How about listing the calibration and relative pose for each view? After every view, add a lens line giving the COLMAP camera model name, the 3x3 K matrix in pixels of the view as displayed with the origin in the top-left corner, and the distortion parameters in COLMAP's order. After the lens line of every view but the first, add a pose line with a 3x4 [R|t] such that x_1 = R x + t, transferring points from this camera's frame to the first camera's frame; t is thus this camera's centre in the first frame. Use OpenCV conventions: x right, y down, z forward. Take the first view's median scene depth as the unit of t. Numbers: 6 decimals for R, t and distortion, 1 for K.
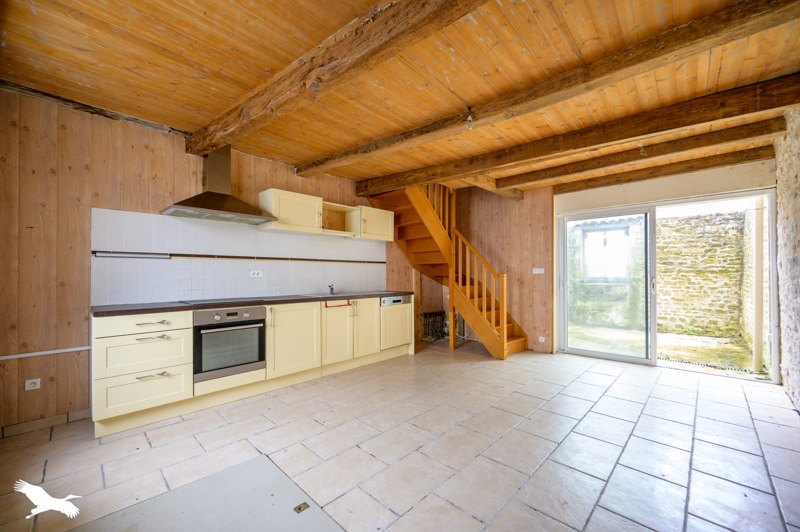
lens RADIAL K [[317.2, 0, 399.5], [0, 317.2, 271.8], [0, 0, 1]] dist [-0.001597, -0.000067]
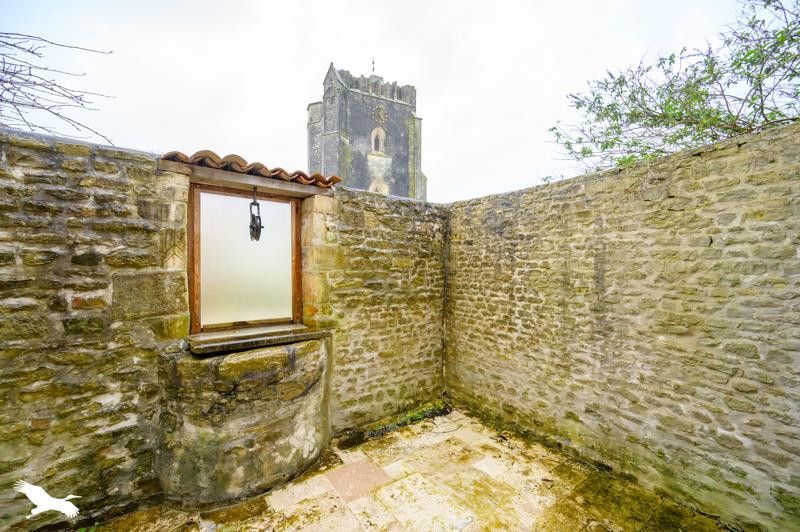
lens RADIAL K [[319.1, 0, 401.7], [0, 319.1, 268.9], [0, 0, 1]] dist [-0.000941, -0.000123]
pose [[0.172774, -0.001807, 0.984960, 0.393461], [-0.009590, 0.999948, 0.003517, -0.059837], [-0.984915, -0.010054, 0.172747, 0.946902]]
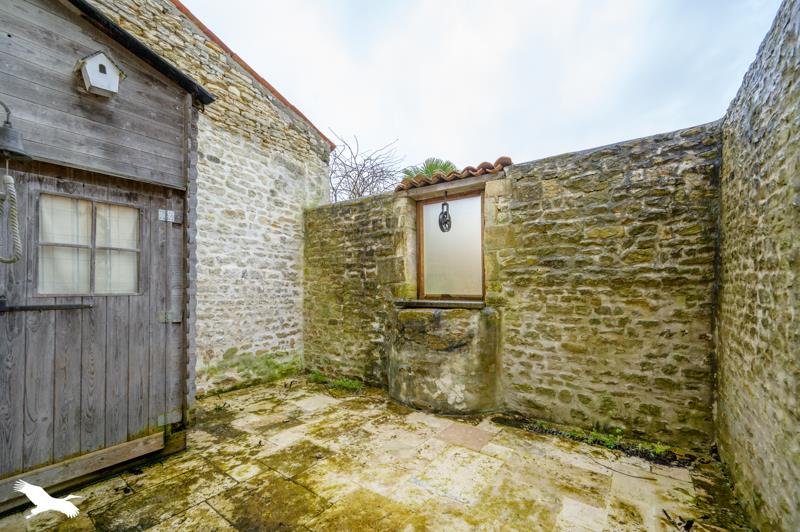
lens RADIAL K [[330.1, 0, 402.9], [0, 330.1, 283.9], [0, 0, 1]] dist [-0.000762, -0.000160]
pose [[0.990755, 0.000792, 0.135658, 0.634948], [0.000521, 0.999953, -0.009644, 0.005143], [-0.135660, 0.009626, 0.990709, 0.639169]]
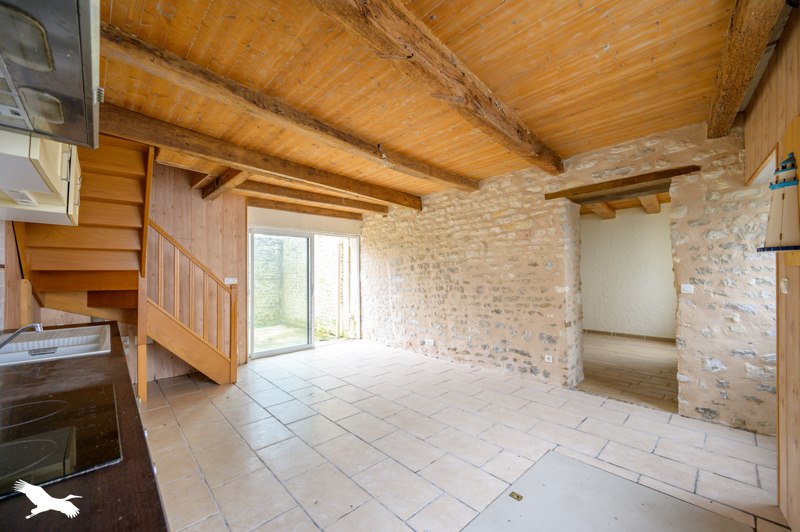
lens RADIAL K [[319.1, 0, 401.7], [0, 319.1, 268.9], [0, 0, 1]] dist [-0.000941, -0.000123]
pose [[0.044224, 0.022968, 0.998758, -0.388514], [0.000944, 0.999734, -0.023032, -0.012438], [-0.999021, 0.001961, 0.044190, 0.353620]]
